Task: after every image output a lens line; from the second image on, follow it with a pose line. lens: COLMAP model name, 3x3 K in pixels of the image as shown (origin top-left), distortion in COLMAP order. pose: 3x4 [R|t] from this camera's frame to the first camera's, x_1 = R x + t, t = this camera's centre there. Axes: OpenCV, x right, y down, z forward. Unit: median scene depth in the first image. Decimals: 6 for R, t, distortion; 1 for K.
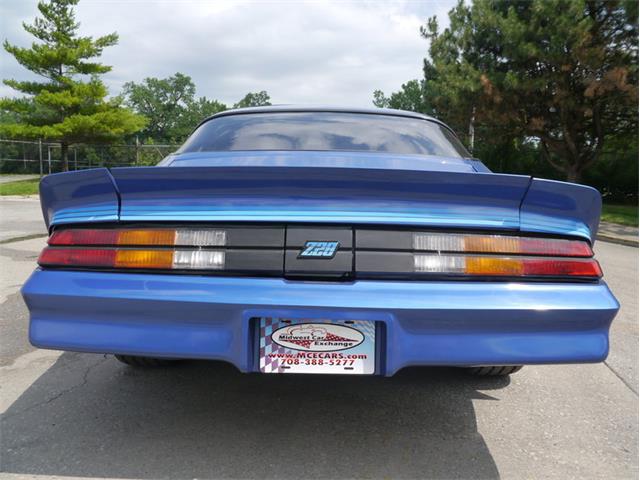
lens RADIAL K [[521.7, 0, 320.0], [0, 521.7, 240.0], [0, 0, 1]] dist [-0.028000, -0.007357]
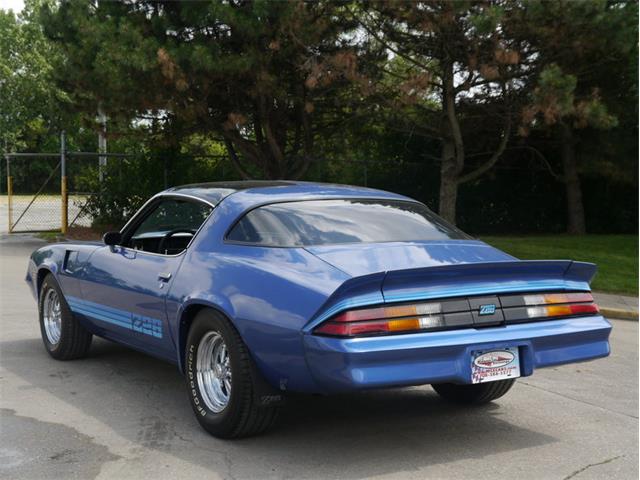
lens RADIAL K [[932.1, 0, 308.7], [0, 932.1, 239.4], [0, 0, 1]] dist [-0.051985, -0.000078]
pose [[0.863461, -0.047389, 0.502185, -2.052159], [0.082077, 0.995509, -0.047182, -0.116778], [-0.497694, 0.081958, 0.863472, -1.391850]]
